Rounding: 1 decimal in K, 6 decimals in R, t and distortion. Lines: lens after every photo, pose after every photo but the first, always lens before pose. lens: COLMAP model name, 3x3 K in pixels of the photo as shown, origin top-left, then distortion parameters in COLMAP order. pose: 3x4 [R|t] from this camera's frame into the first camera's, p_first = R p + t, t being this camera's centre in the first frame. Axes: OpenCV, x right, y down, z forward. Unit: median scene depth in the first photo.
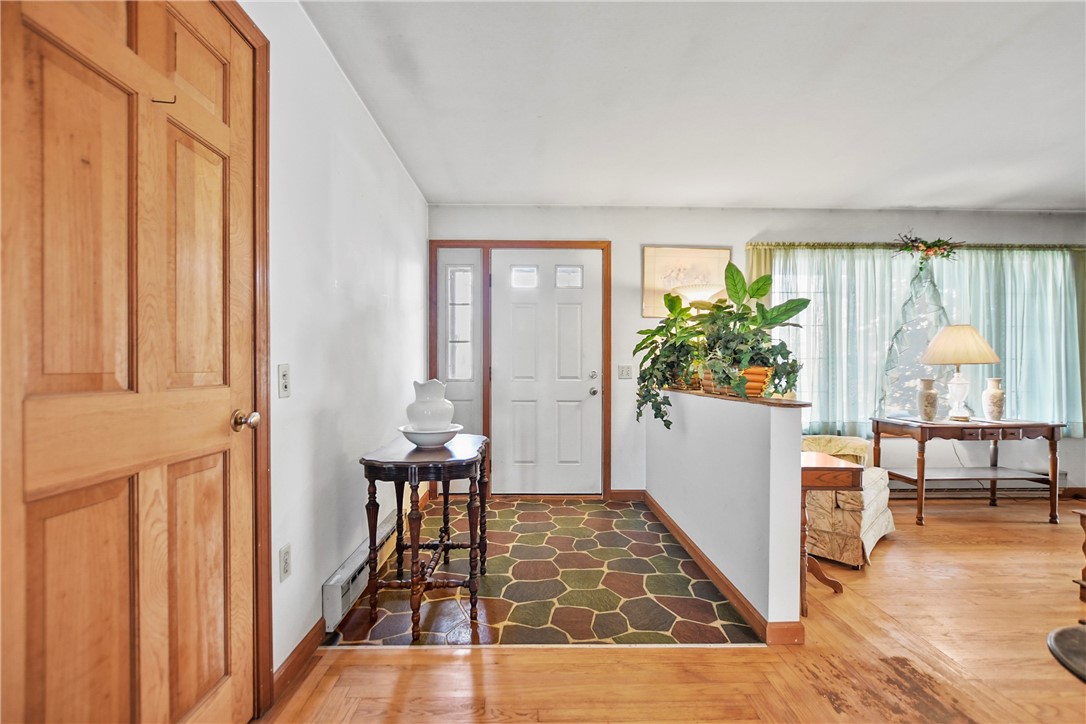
lens RADIAL K [[478.7, 0, 539.7], [0, 478.7, 365.1], [0, 0, 1]] dist [-0.024306, 0.000372]
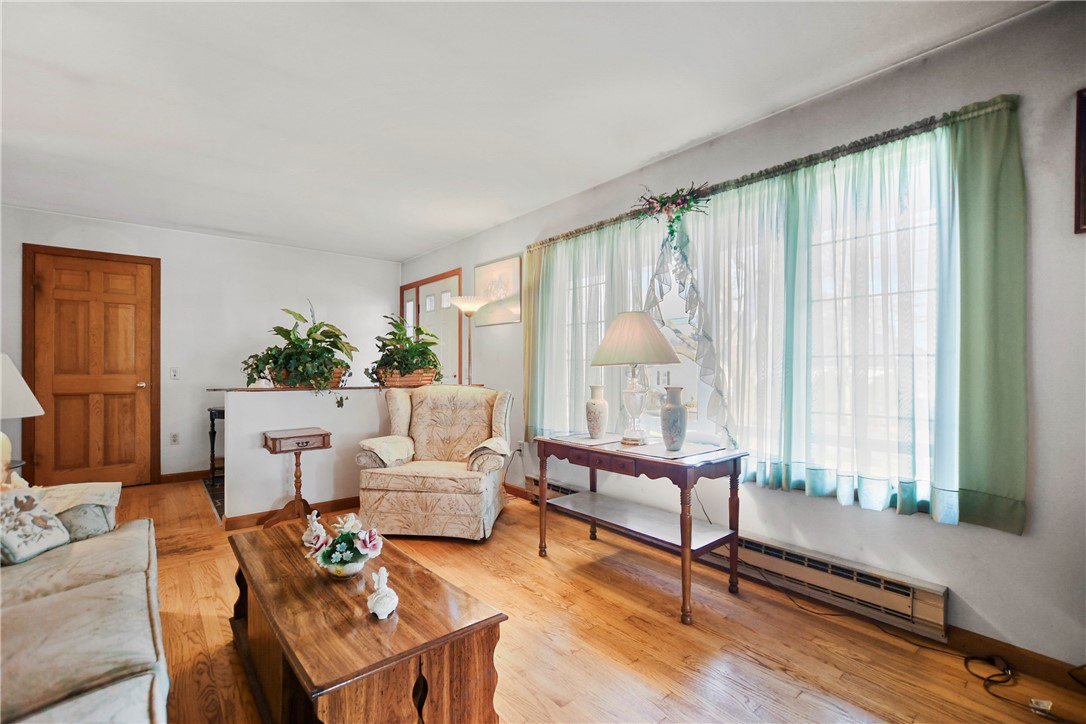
lens RADIAL K [[478.7, 0, 539.7], [0, 478.7, 365.1], [0, 0, 1]] dist [-0.024306, 0.000372]
pose [[0.633956, -0.003035, -0.773363, 1.247513], [0.000722, 0.999994, -0.003333, -0.001609], [0.773368, 0.001555, 0.633955, 0.379372]]
